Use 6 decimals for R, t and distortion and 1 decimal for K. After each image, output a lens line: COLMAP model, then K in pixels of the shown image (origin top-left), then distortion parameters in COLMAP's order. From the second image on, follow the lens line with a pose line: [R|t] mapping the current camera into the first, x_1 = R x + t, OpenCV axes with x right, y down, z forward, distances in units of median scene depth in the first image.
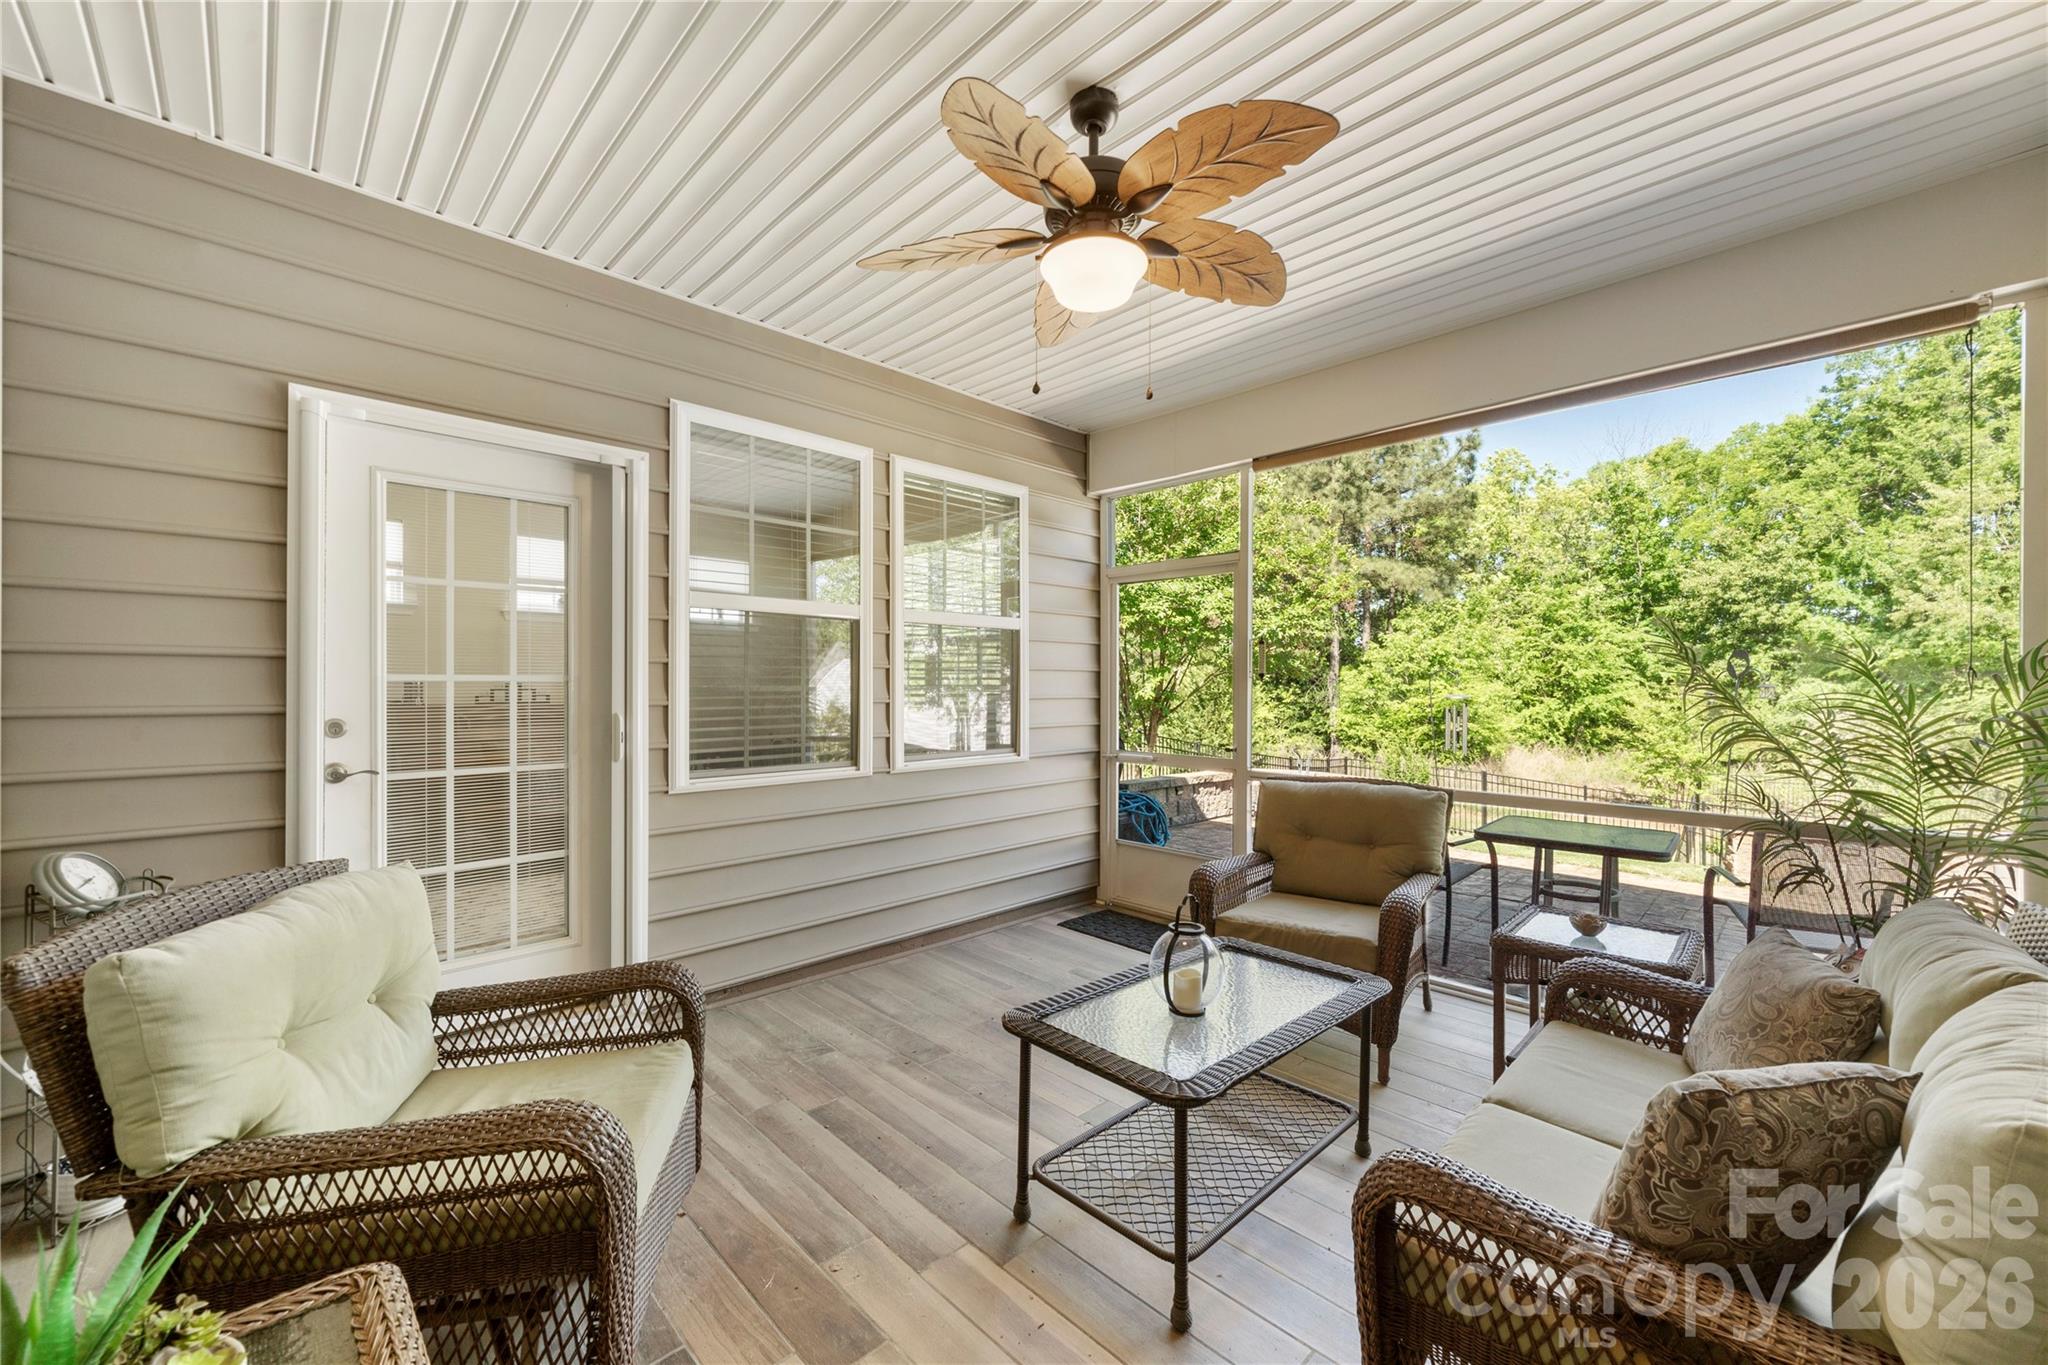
lens RADIAL K [[789.8, 0, 1023.6], [0, 789.8, 690.4], [0, 0, 1]] dist [-0.002278, -0.000225]
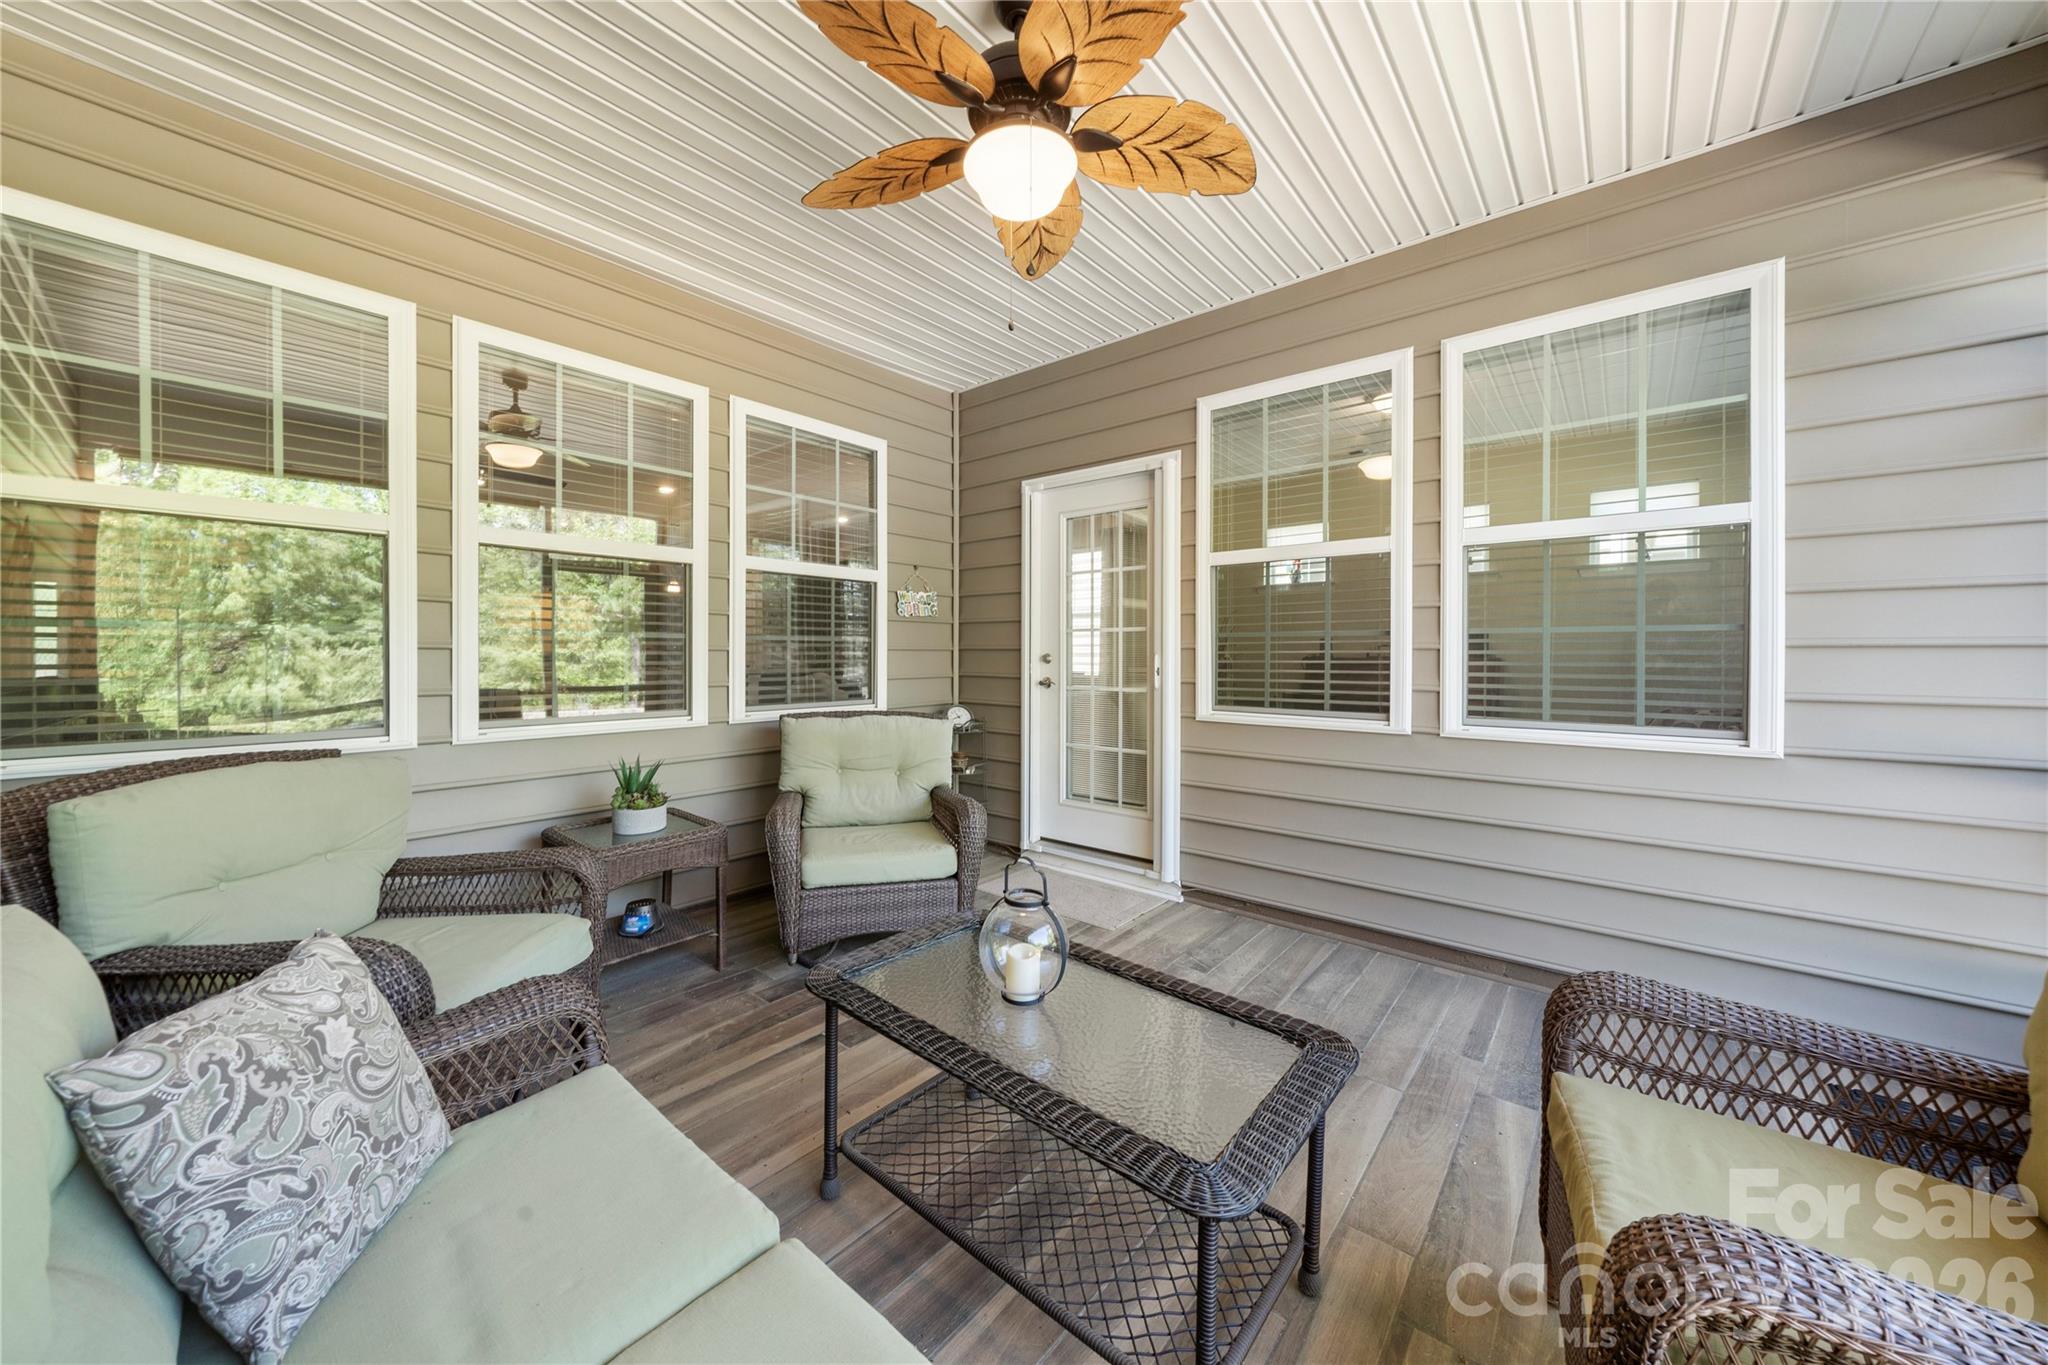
lens RADIAL K [[723.0, 0, 1016.7], [0, 723.0, 645.6], [0, 0, 1]] dist [-0.001165, -0.000058]
pose [[0.092644, 0.002201, -0.995697, 0.646270], [0.004151, 0.999988, 0.002597, 0.011266], [0.995691, -0.004374, 0.092634, 0.608159]]
